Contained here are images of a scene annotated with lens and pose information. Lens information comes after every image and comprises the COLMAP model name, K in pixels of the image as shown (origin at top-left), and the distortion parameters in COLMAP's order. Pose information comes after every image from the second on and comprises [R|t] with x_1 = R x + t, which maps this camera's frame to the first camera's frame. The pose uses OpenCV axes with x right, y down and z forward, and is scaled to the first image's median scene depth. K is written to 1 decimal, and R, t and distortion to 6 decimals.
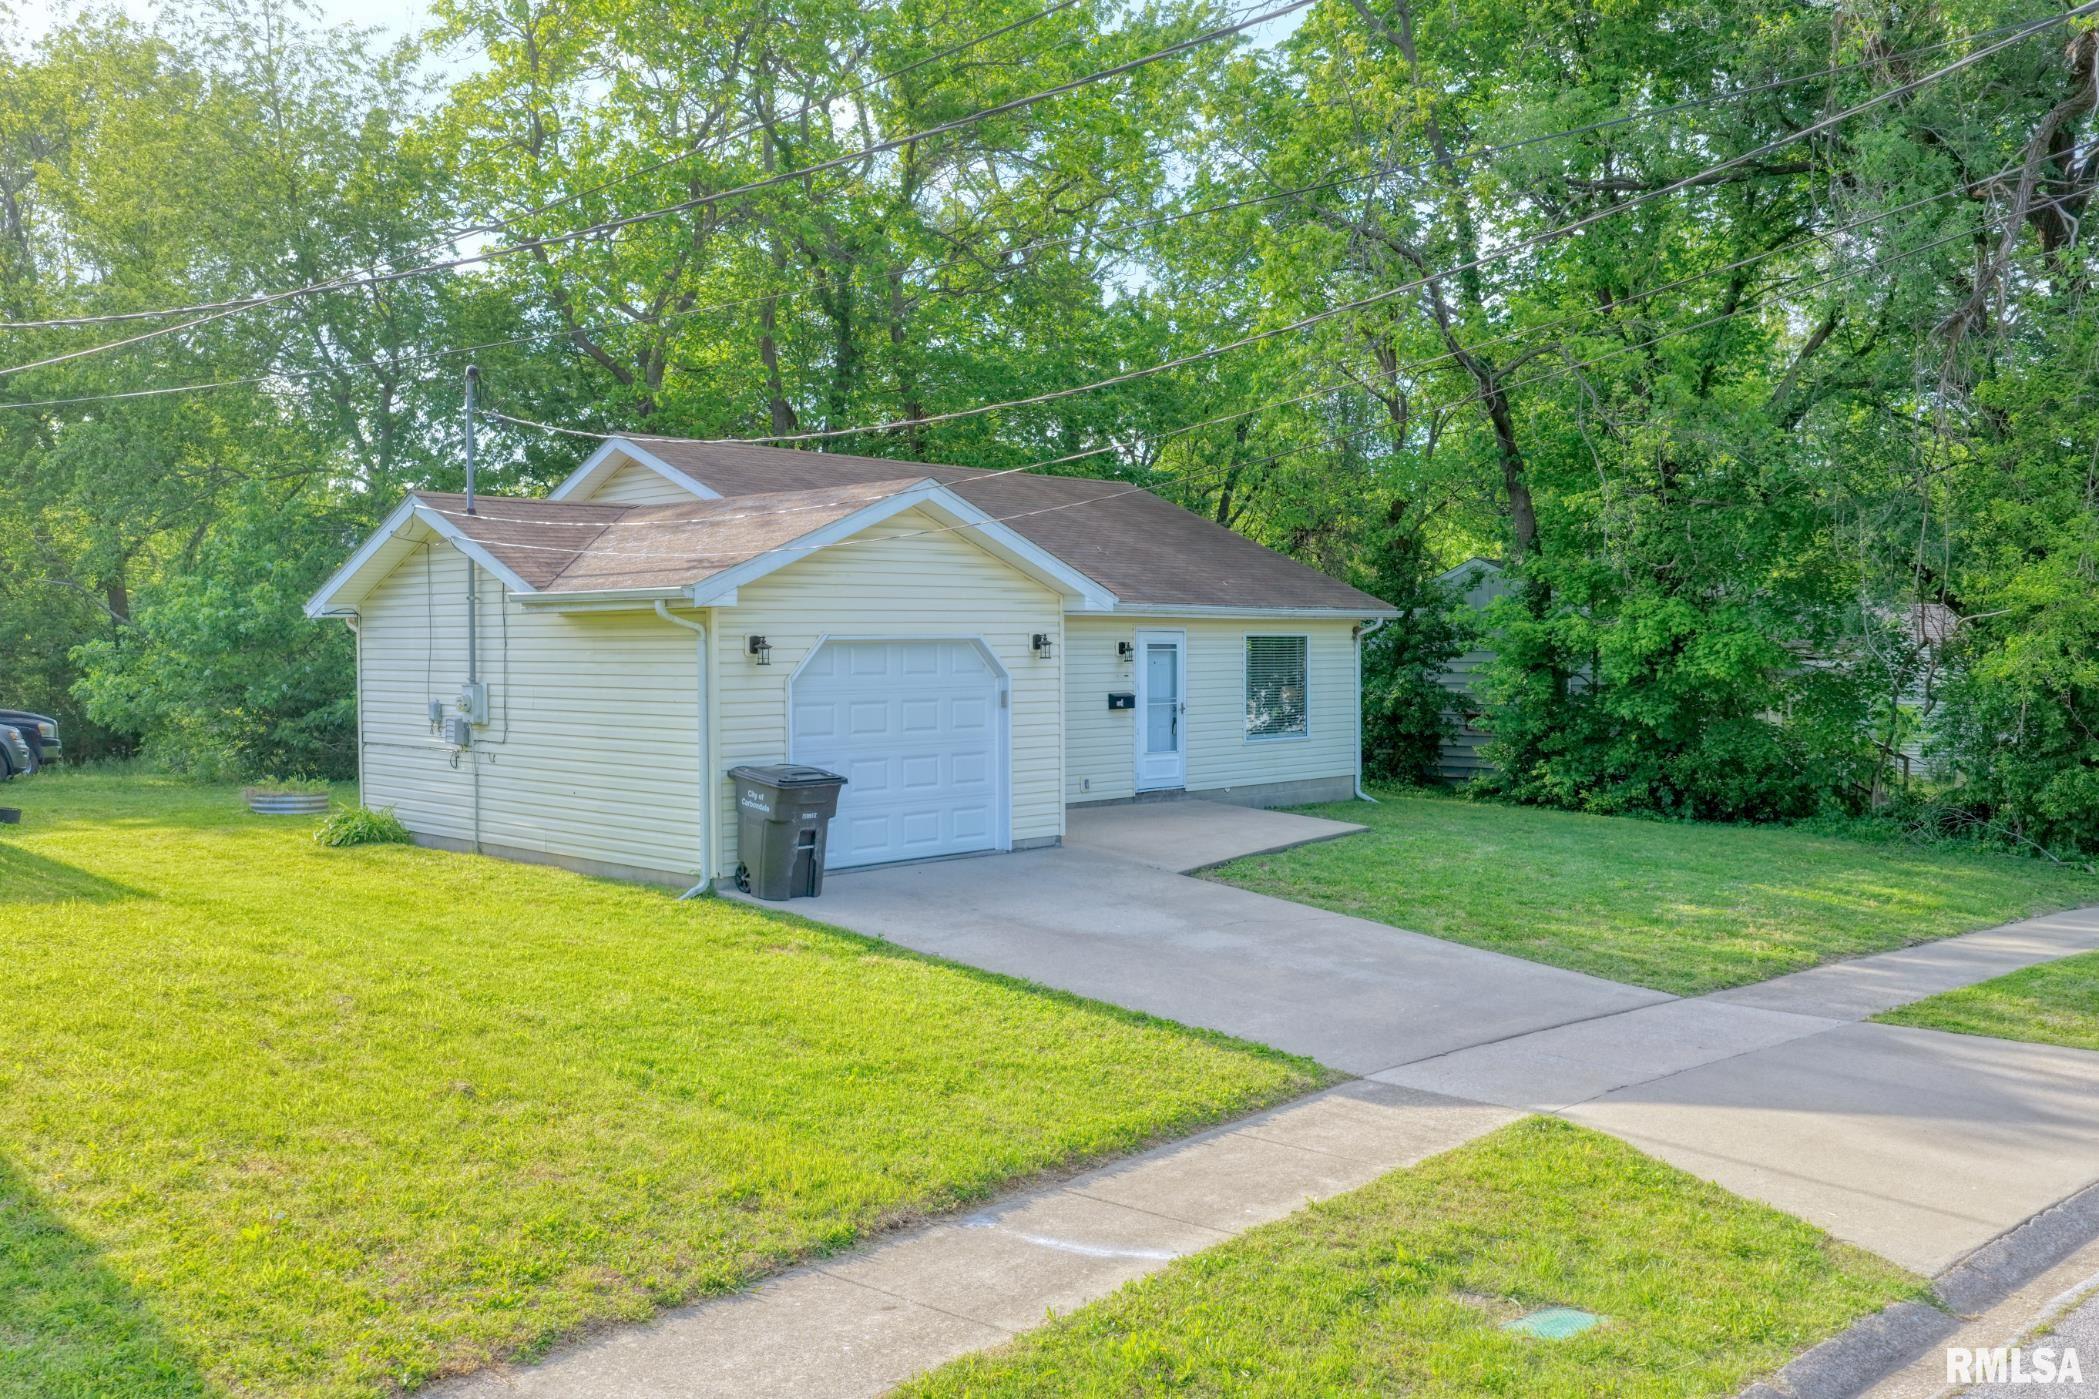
lens RADIAL K [[1751.1, 0, 1056.2], [0, 1751.1, 710.0], [0, 0, 1]] dist [-0.004941, 0.012095]
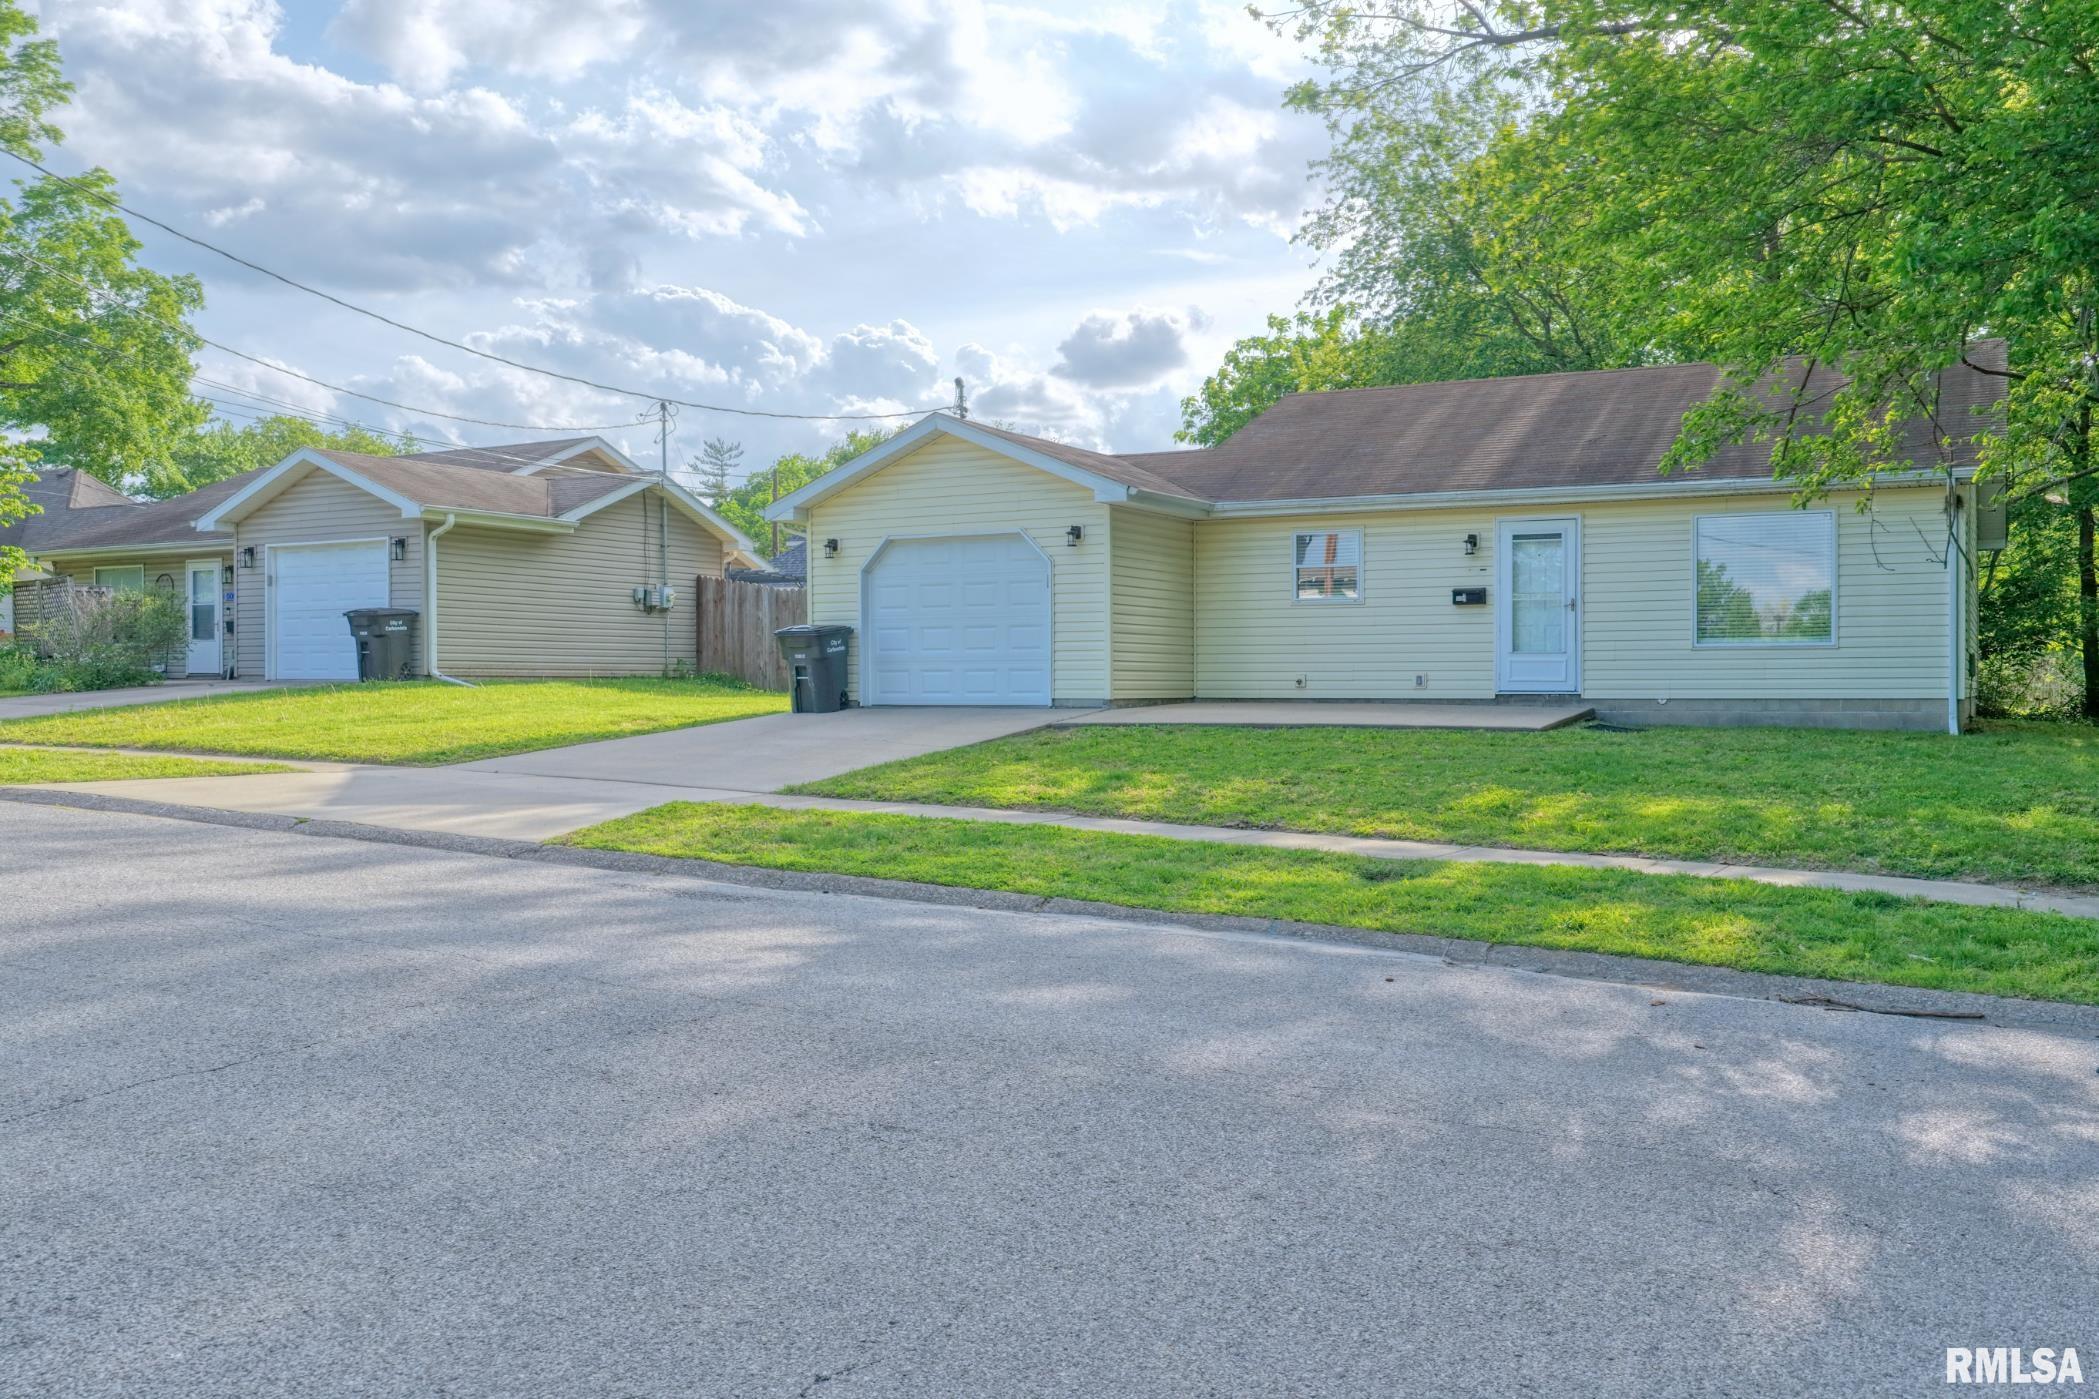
lens RADIAL K [[1834.0, 0, 1092.8], [0, 1834.0, 722.2], [0, 0, 1]] dist [-0.003642, -0.012957]
pose [[0.288699, 0.026751, -0.957046, 1.189899], [-0.033750, 0.999273, 0.017750, 0.066980], [0.956825, 0.027175, 0.289392, 0.658482]]
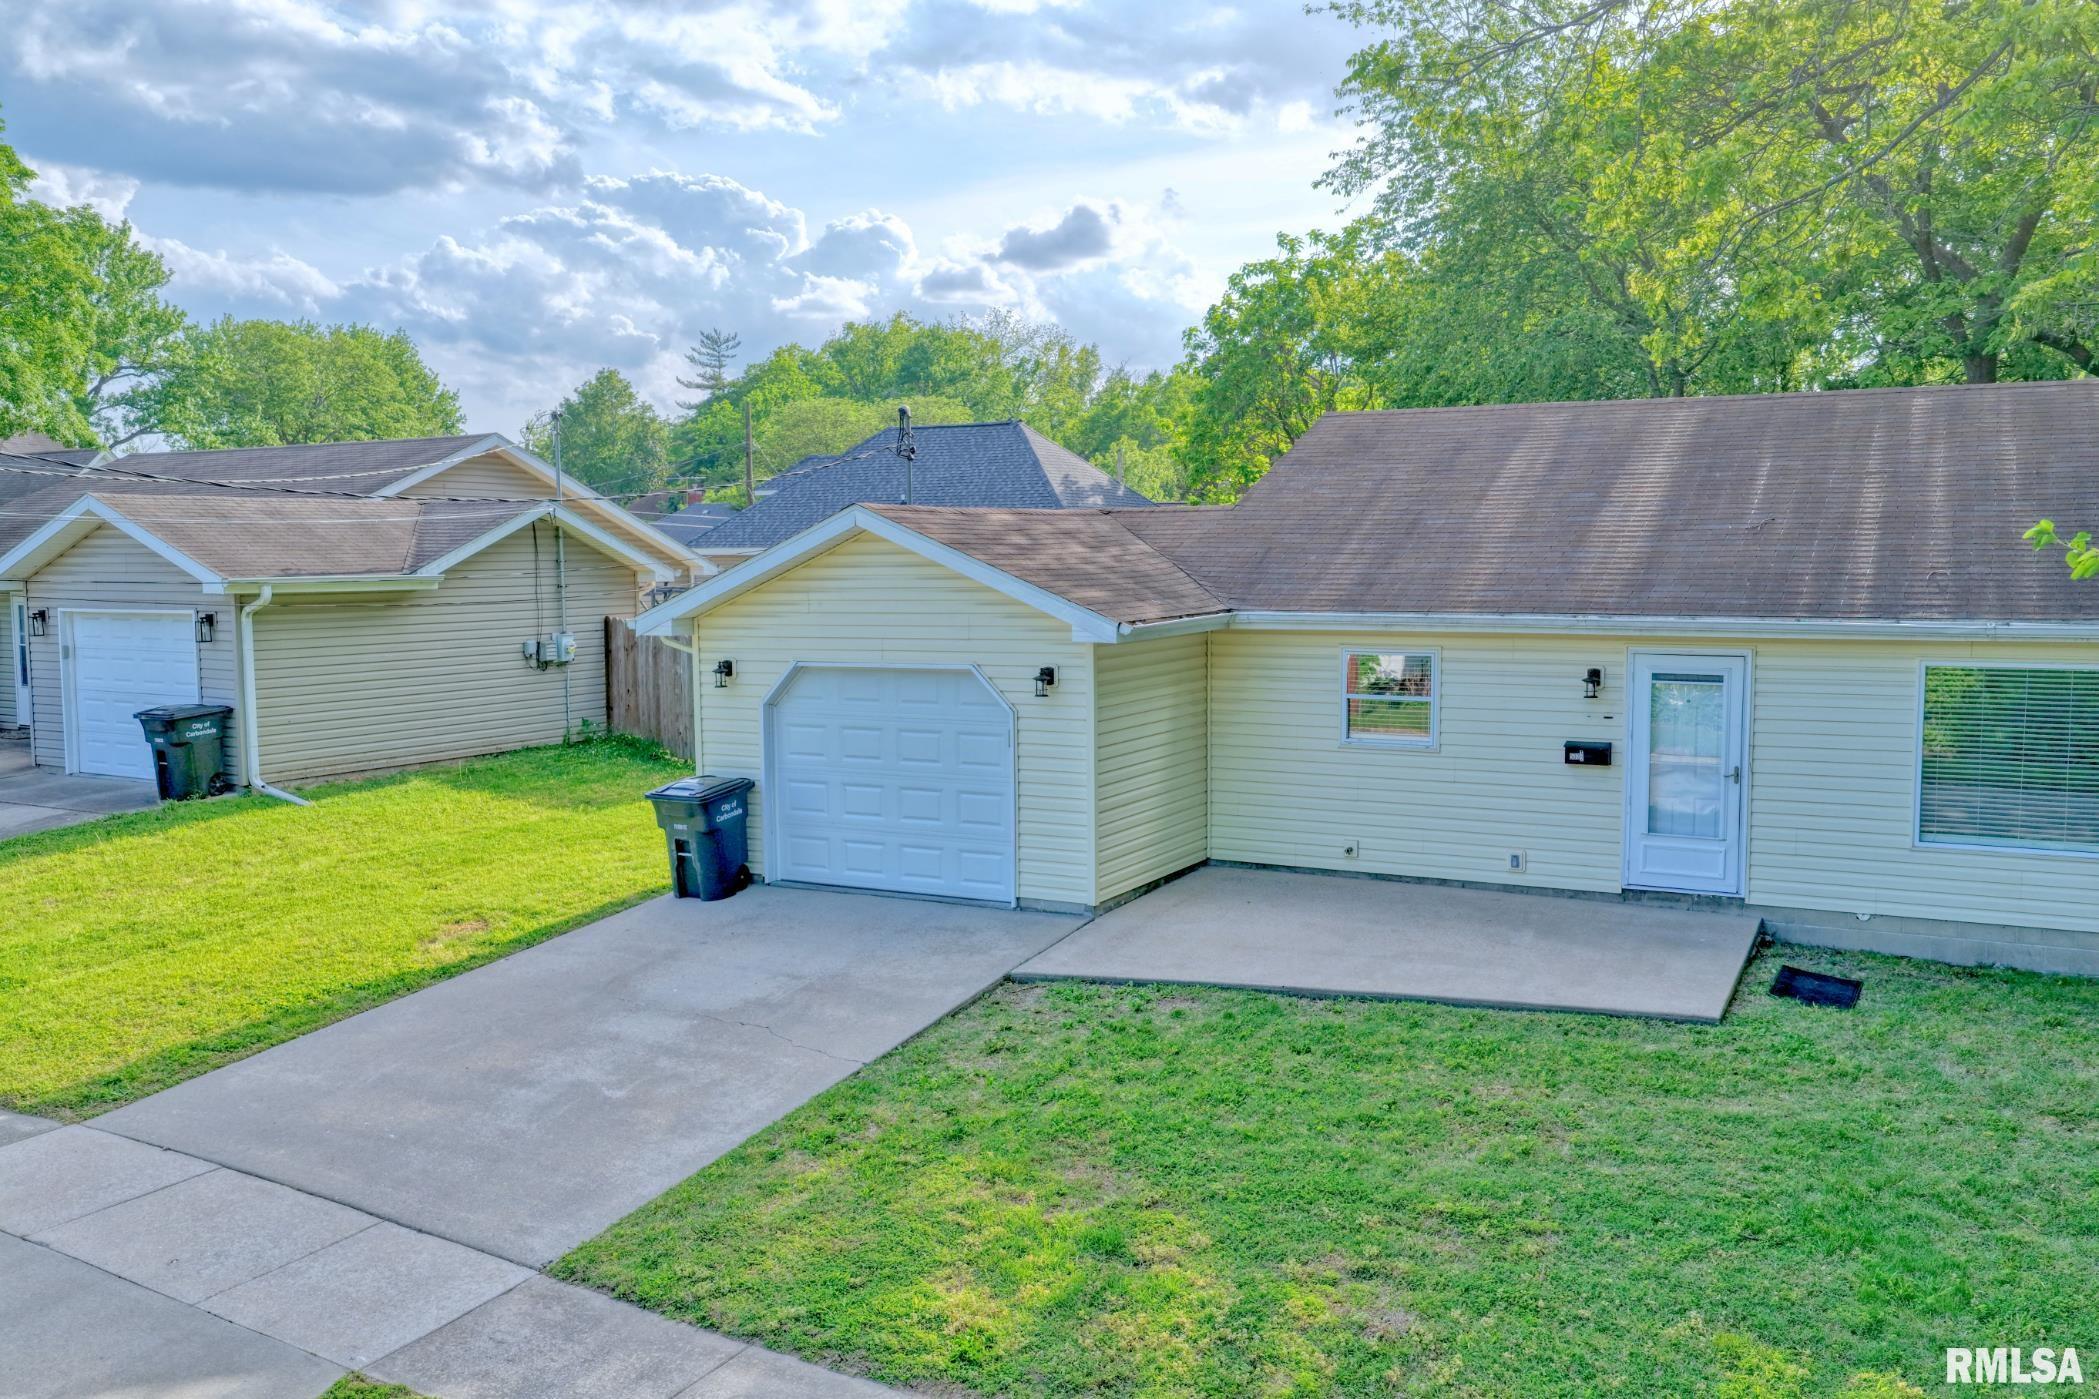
lens RADIAL K [[1751.1, 0, 1056.2], [0, 1751.1, 710.0], [0, 0, 1]] dist [-0.004941, 0.012095]
pose [[0.267807, 0.097256, -0.958551, 0.820725], [-0.026967, 0.995259, 0.093446, -0.103568], [0.963095, 0.000824, 0.269160, 0.776718]]
